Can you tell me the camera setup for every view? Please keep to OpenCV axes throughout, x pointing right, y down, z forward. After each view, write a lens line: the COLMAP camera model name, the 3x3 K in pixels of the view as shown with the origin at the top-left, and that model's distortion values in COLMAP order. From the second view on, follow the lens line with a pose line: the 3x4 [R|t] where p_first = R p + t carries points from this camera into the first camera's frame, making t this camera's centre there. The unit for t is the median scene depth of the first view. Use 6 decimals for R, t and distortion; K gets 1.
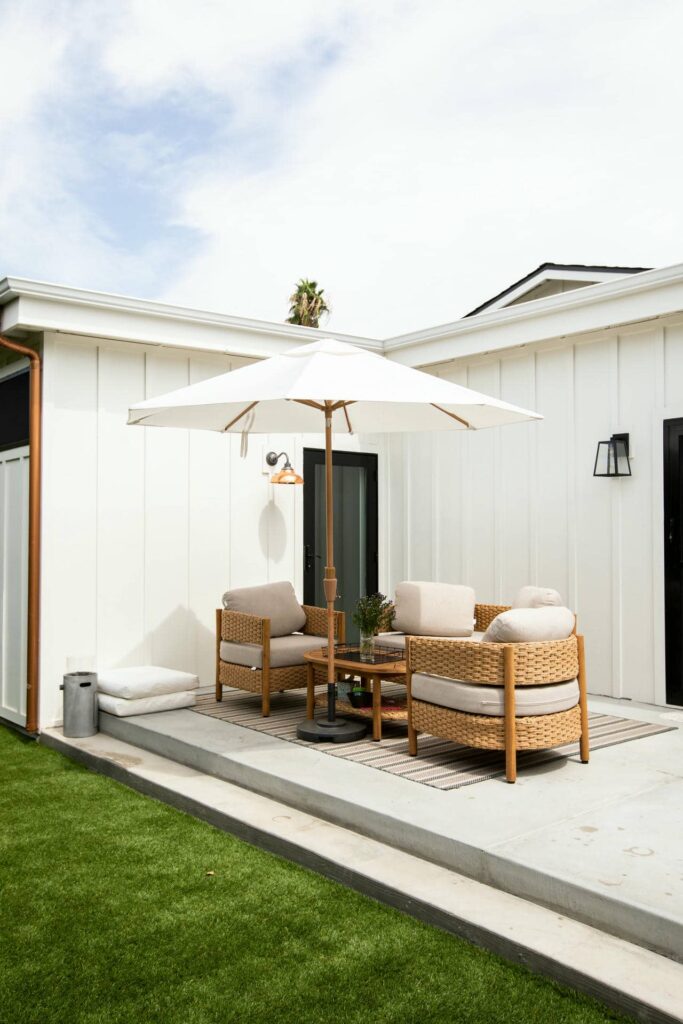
lens RADIAL K [[895.0, 0, 341.5], [0, 895.0, 512.0], [0, 0, 1]] dist [0.005097, 0.120041]
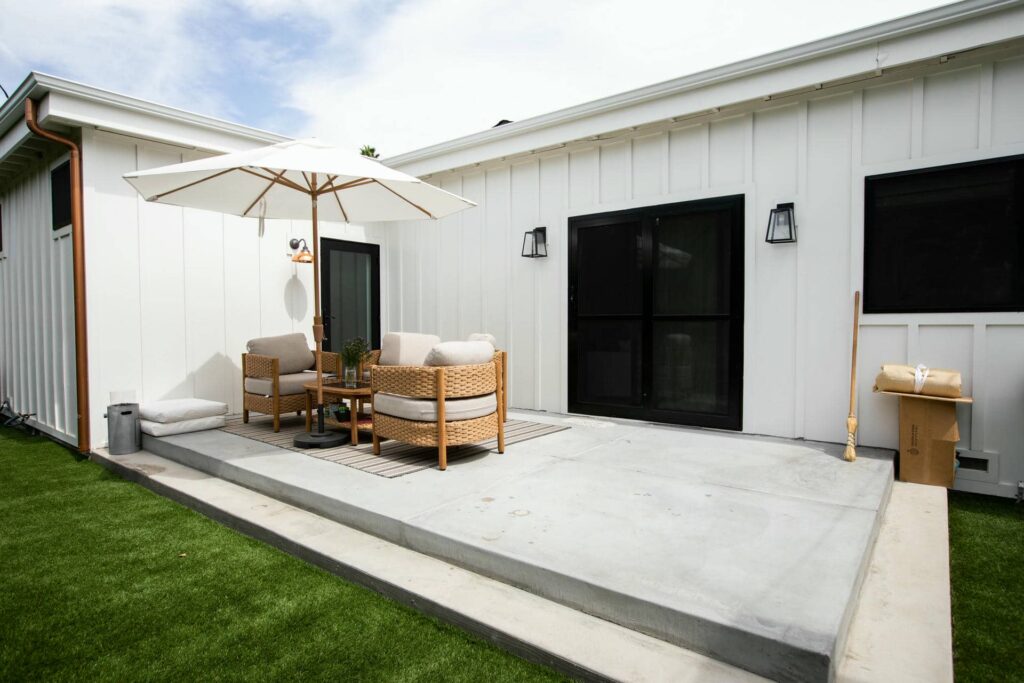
lens RADIAL K [[571.6, 0, 512.0], [0, 571.6, 341.5], [0, 0, 1]] dist [-0.003032, 0.026751]
pose [[0.980661, -0.006977, 0.195589, 0.102902], [-0.004647, 0.998253, 0.058909, 0.048442], [-0.195659, -0.058679, 0.978915, 0.125823]]
